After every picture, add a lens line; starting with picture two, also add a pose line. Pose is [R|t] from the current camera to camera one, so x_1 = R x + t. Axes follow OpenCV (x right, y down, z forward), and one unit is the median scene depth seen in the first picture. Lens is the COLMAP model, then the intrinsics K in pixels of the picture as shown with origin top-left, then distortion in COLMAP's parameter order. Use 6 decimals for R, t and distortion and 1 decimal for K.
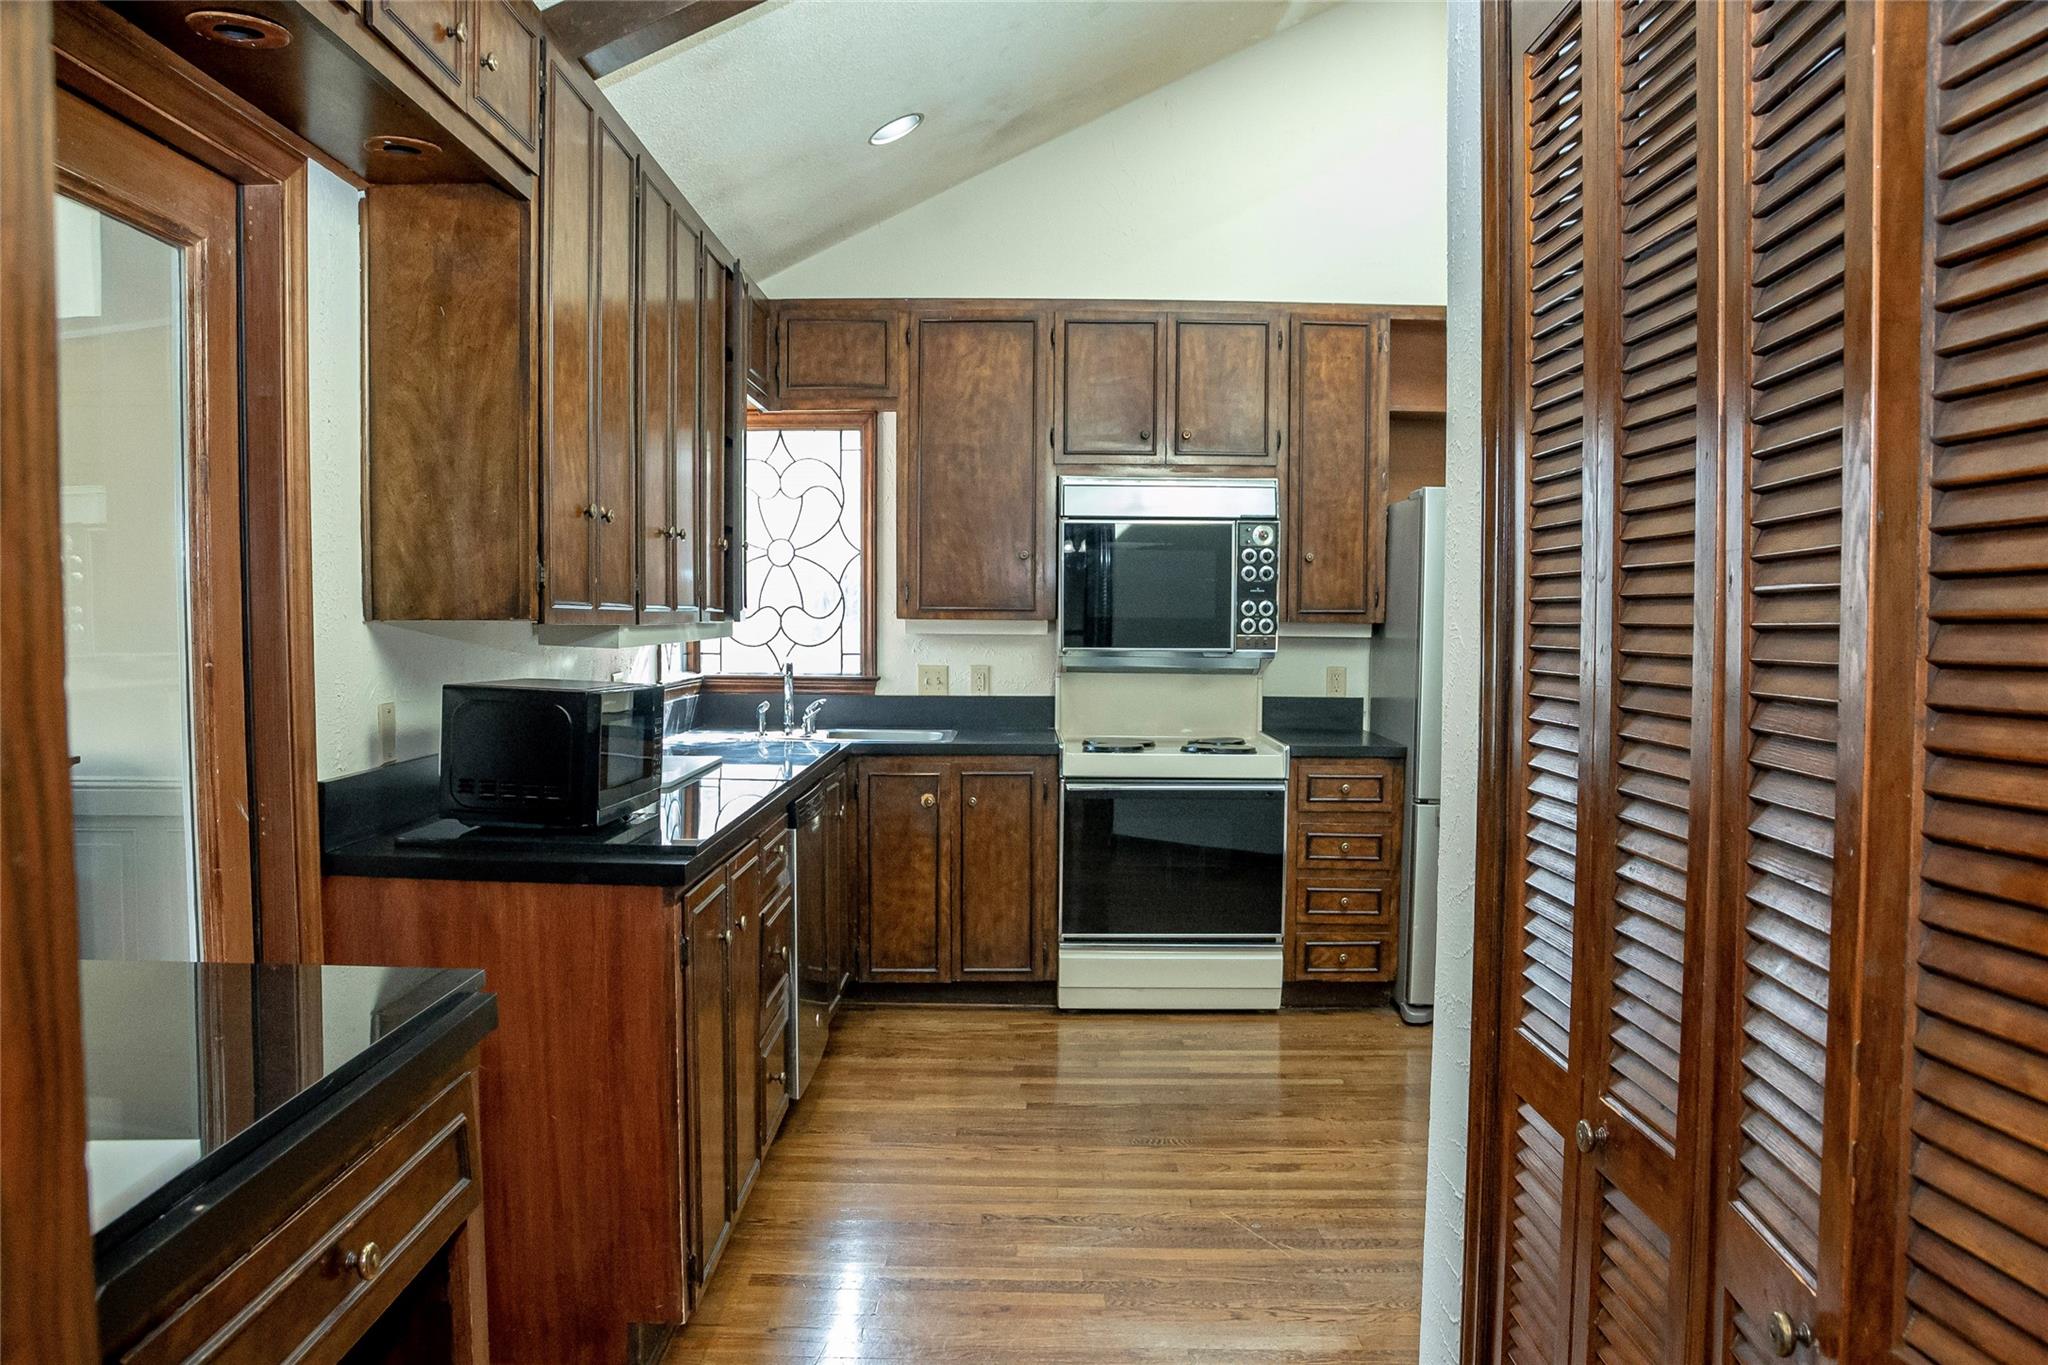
lens RADIAL K [[1543.9, 0, 1028.4], [0, 1543.9, 686.5], [0, 0, 1]] dist [-0.126613, 0.105246]
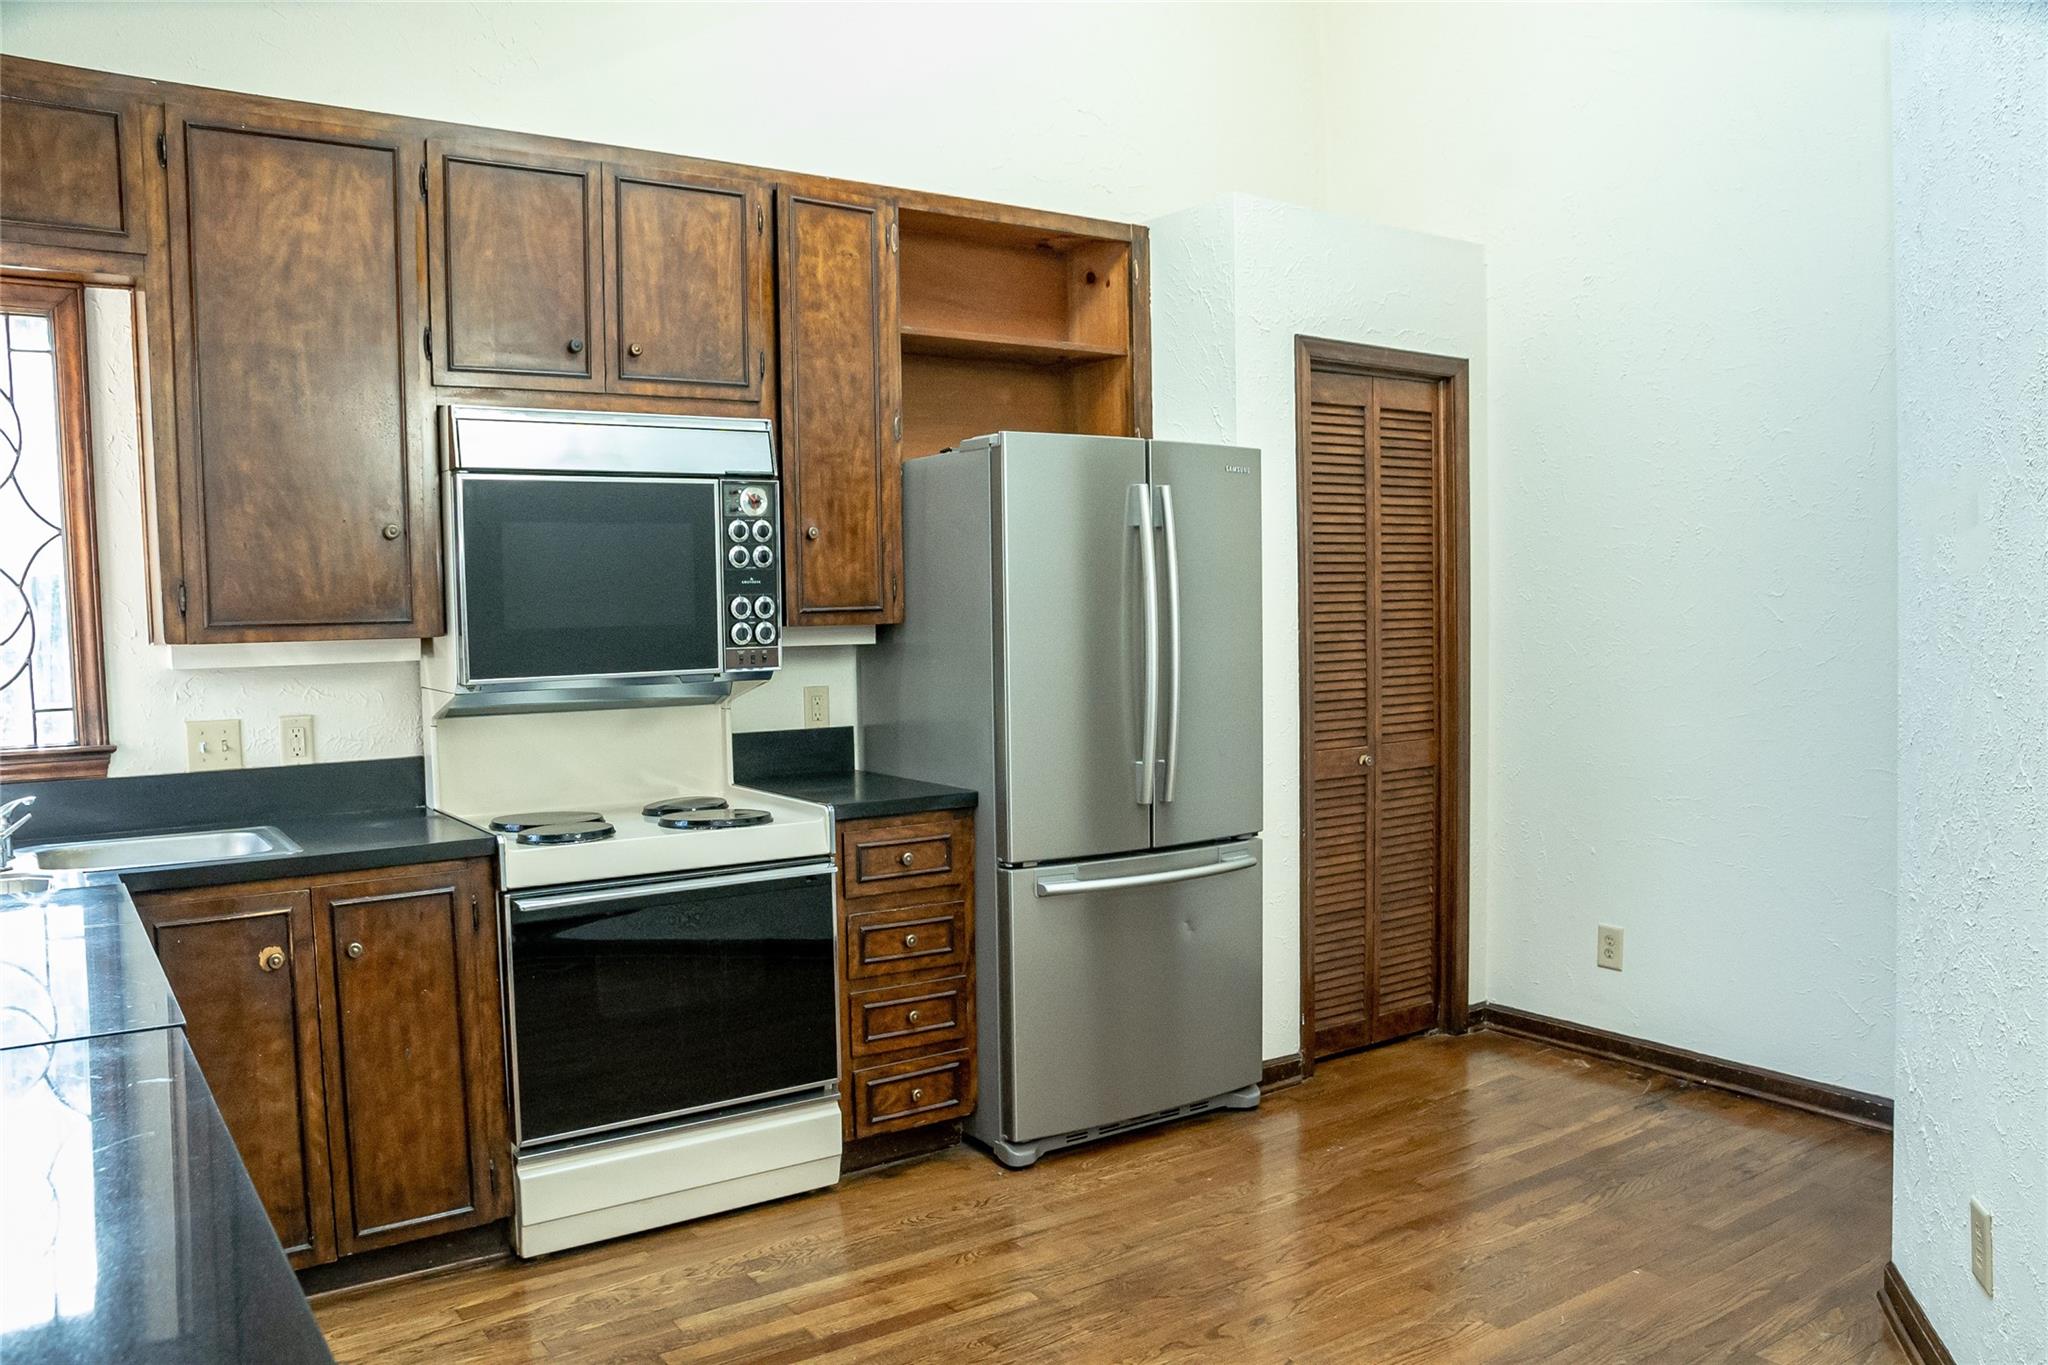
lens RADIAL K [[1543.9, 0, 1035.1], [0, 1543.9, 699.9], [0, 0, 1]] dist [-0.126613, 0.105246]
pose [[0.827095, -0.057883, 0.559073, -0.131323], [0.053741, 0.998270, 0.023850, -0.019333], [-0.559487, 0.010319, 0.828775, 0.362093]]
